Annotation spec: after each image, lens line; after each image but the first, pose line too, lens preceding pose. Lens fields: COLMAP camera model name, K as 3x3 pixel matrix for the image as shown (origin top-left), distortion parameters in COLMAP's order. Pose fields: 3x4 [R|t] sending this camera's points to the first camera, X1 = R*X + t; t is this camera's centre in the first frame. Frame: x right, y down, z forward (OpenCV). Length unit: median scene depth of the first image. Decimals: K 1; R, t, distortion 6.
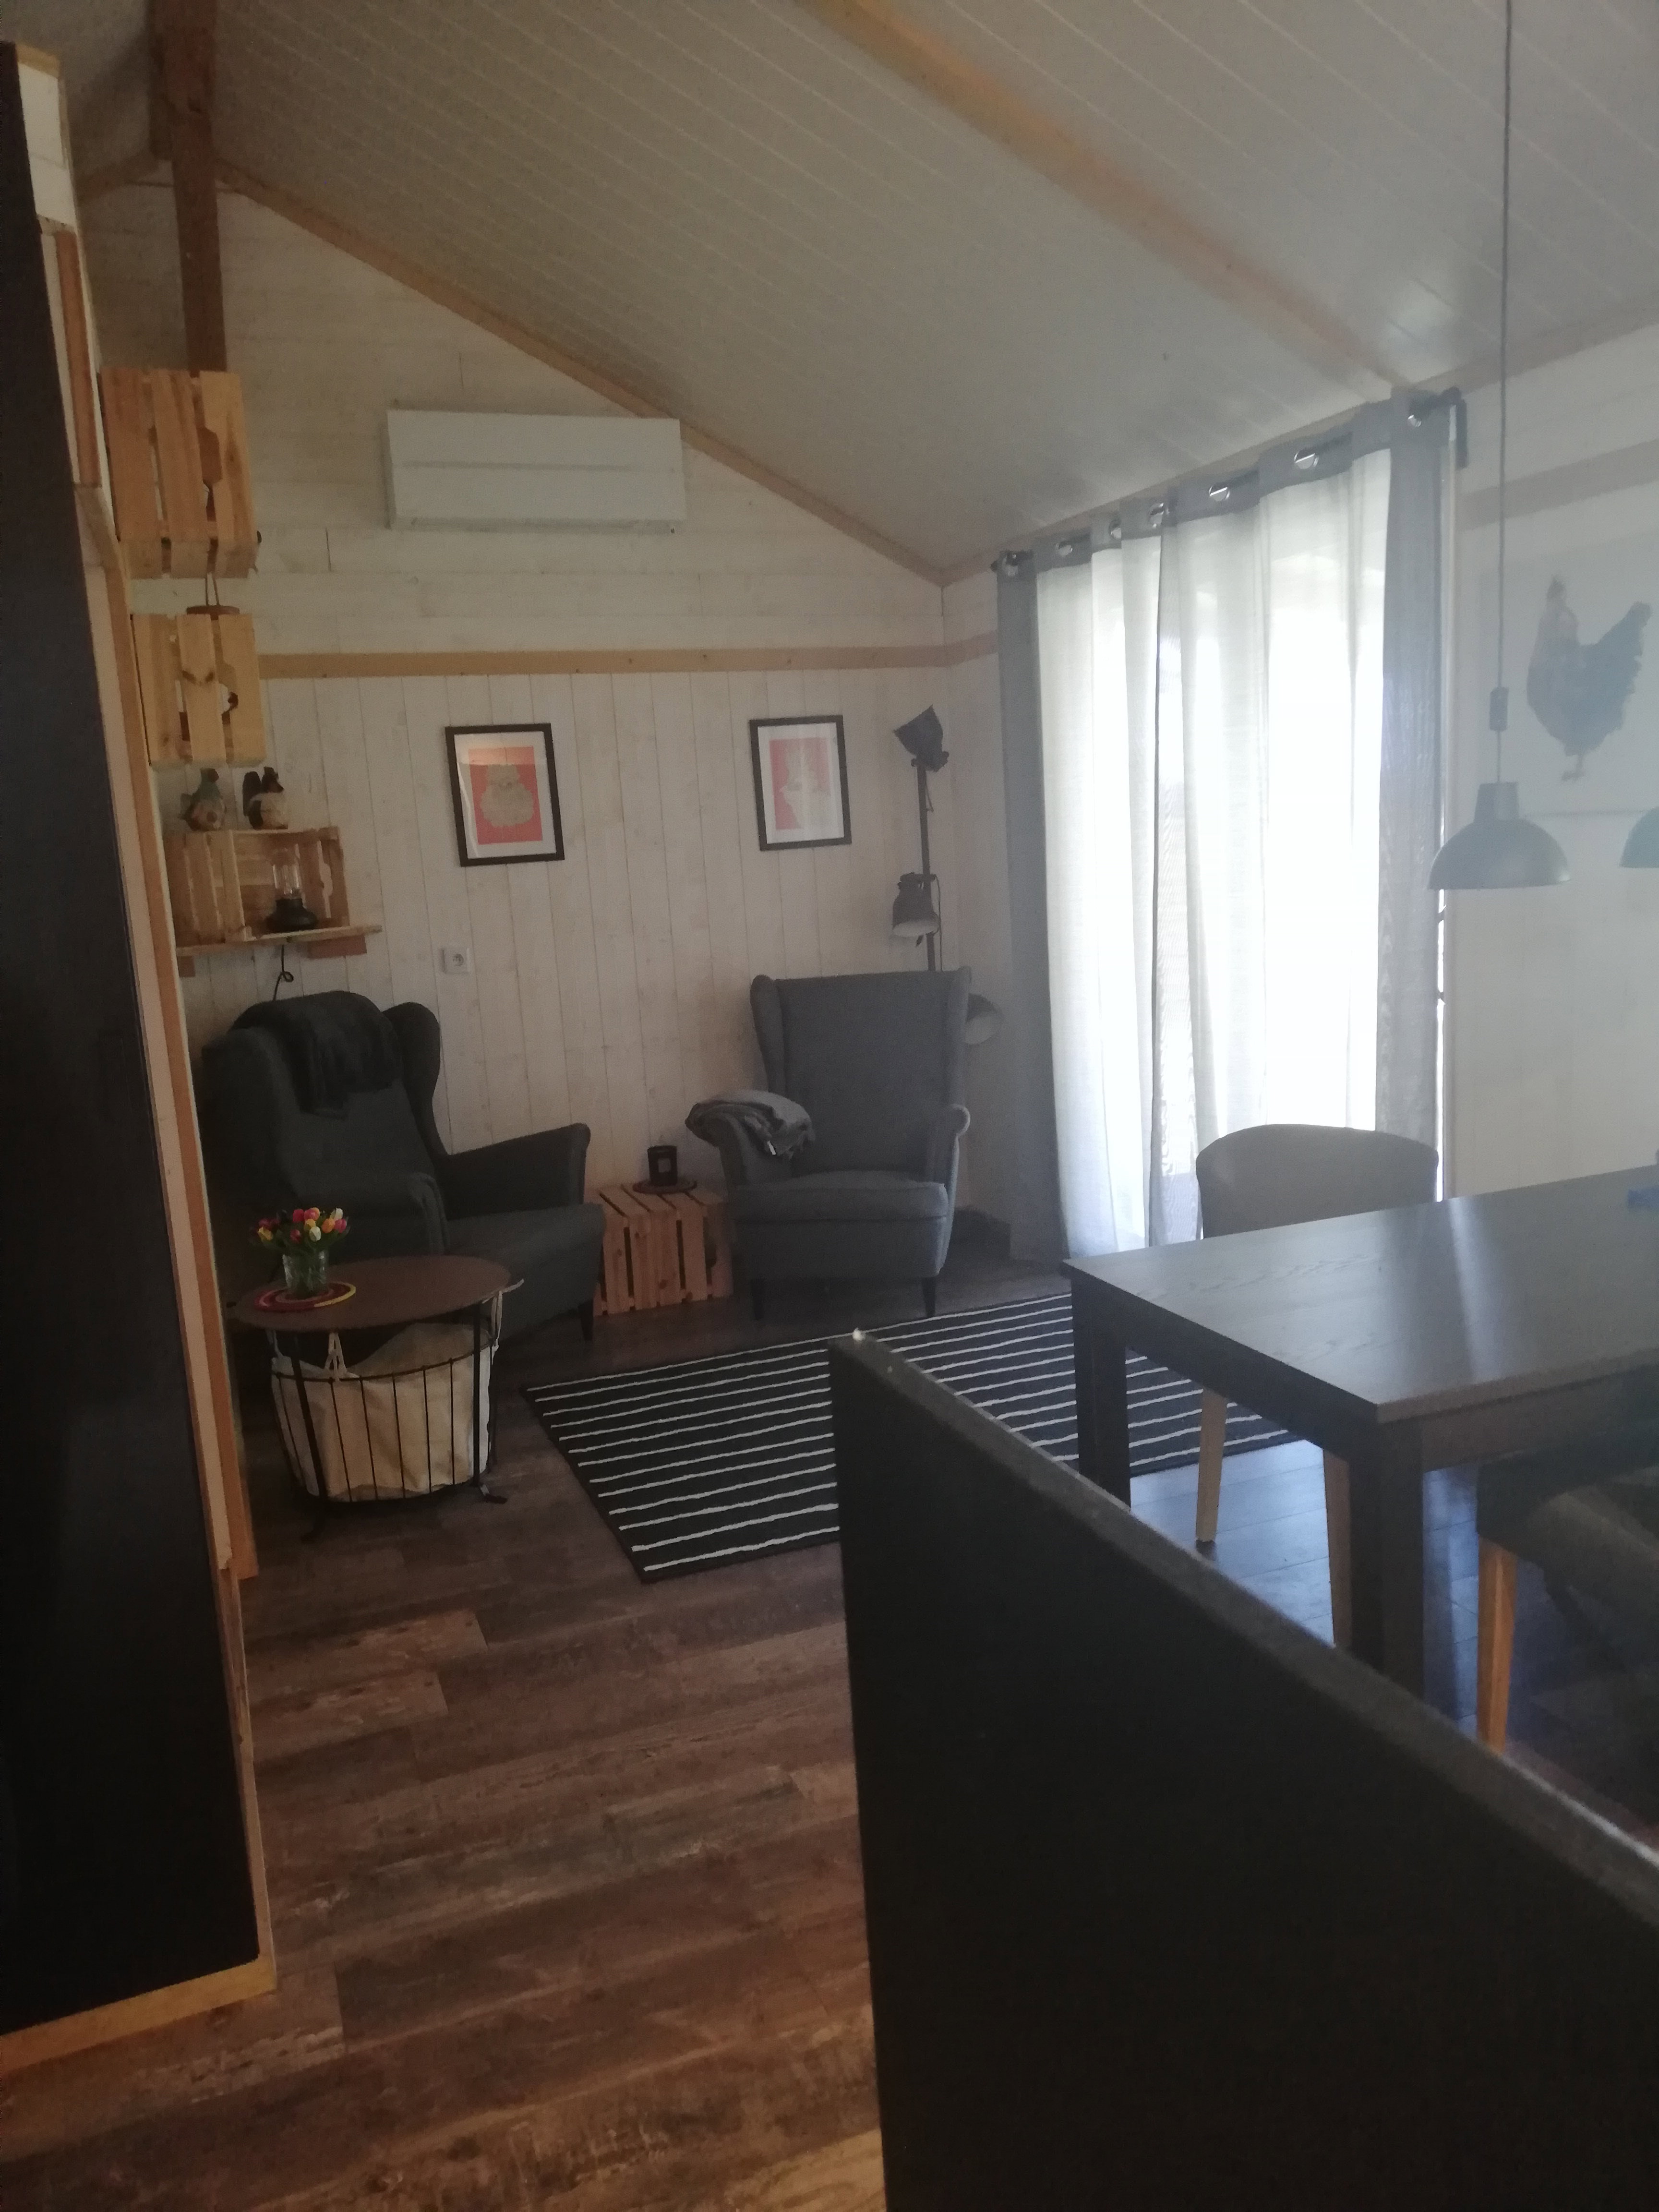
lens RADIAL K [[1650.9, 0, 832.9], [0, 1650.9, 1111.7], [0, 0, 1]] dist [-0.001785, -0.000700]
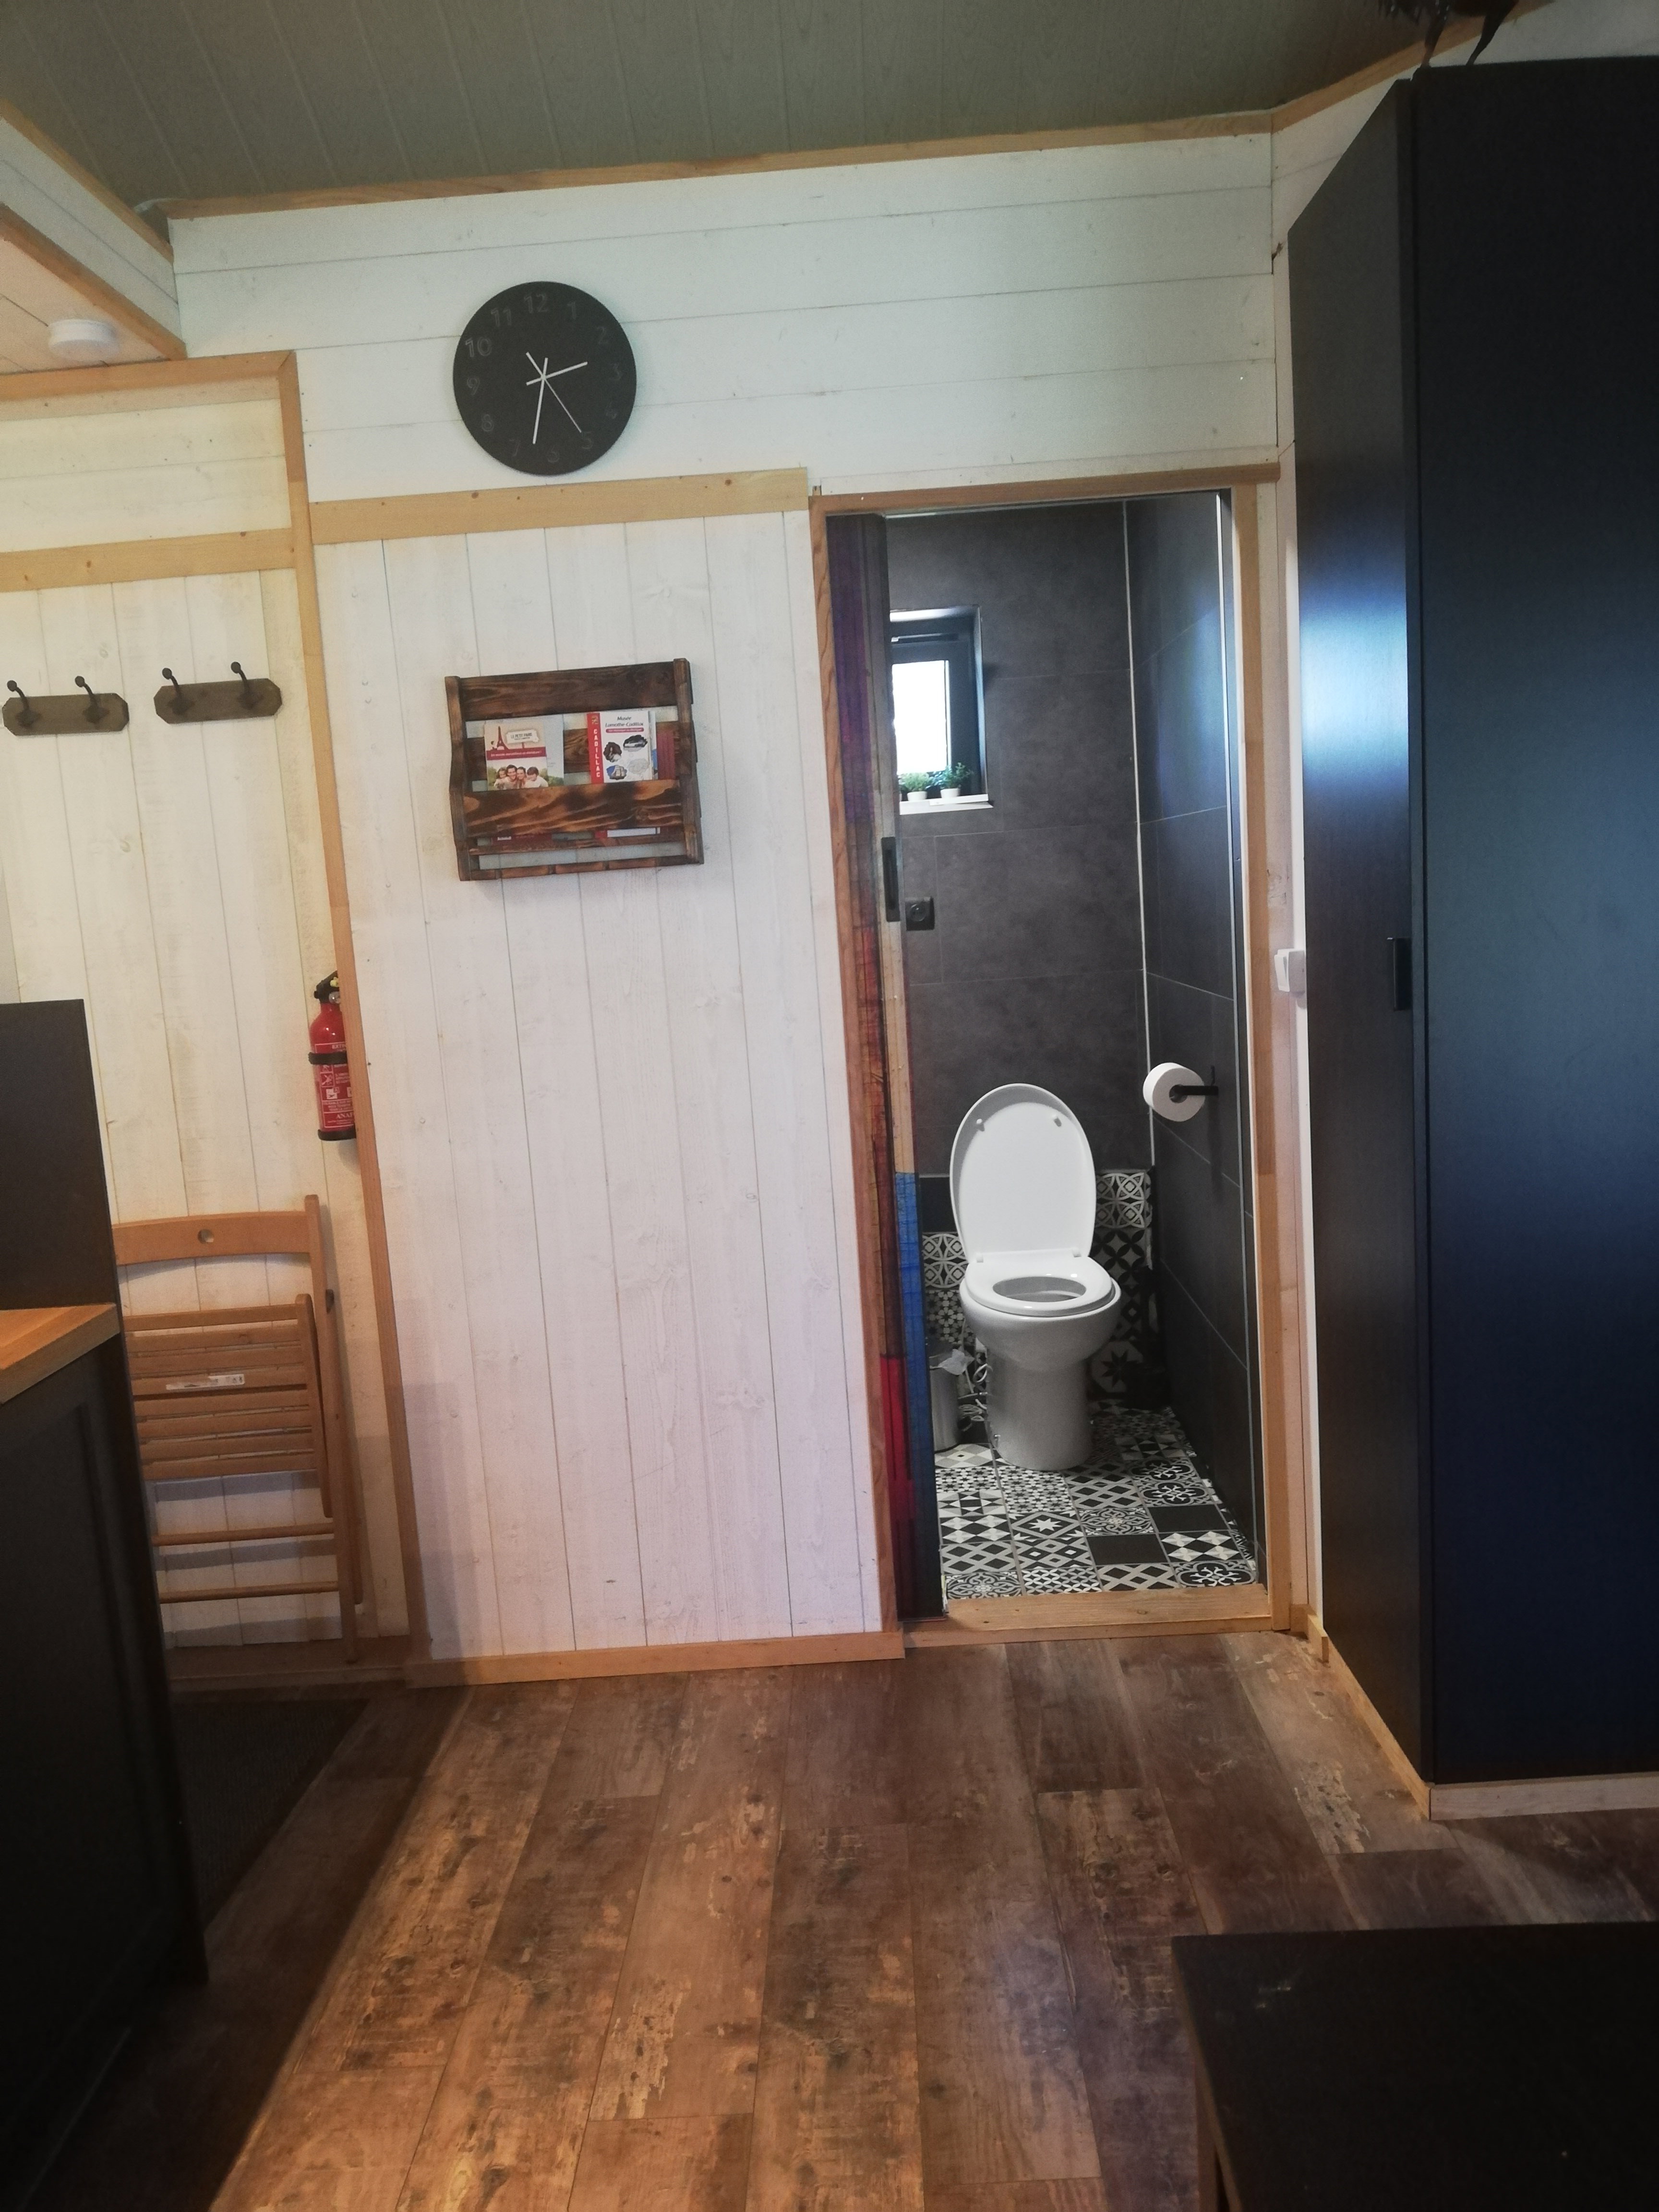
lens RADIAL K [[1650.9, 0, 830.5], [0, 1650.9, 1106.0], [0, 0, 1]] dist [-0.001785, -0.000700]
pose [[-0.378734, 0.214032, -0.900417, 0.660400], [-0.062885, 0.964692, 0.255762, -0.175291], [0.923367, 0.153489, -0.351902, 0.882667]]
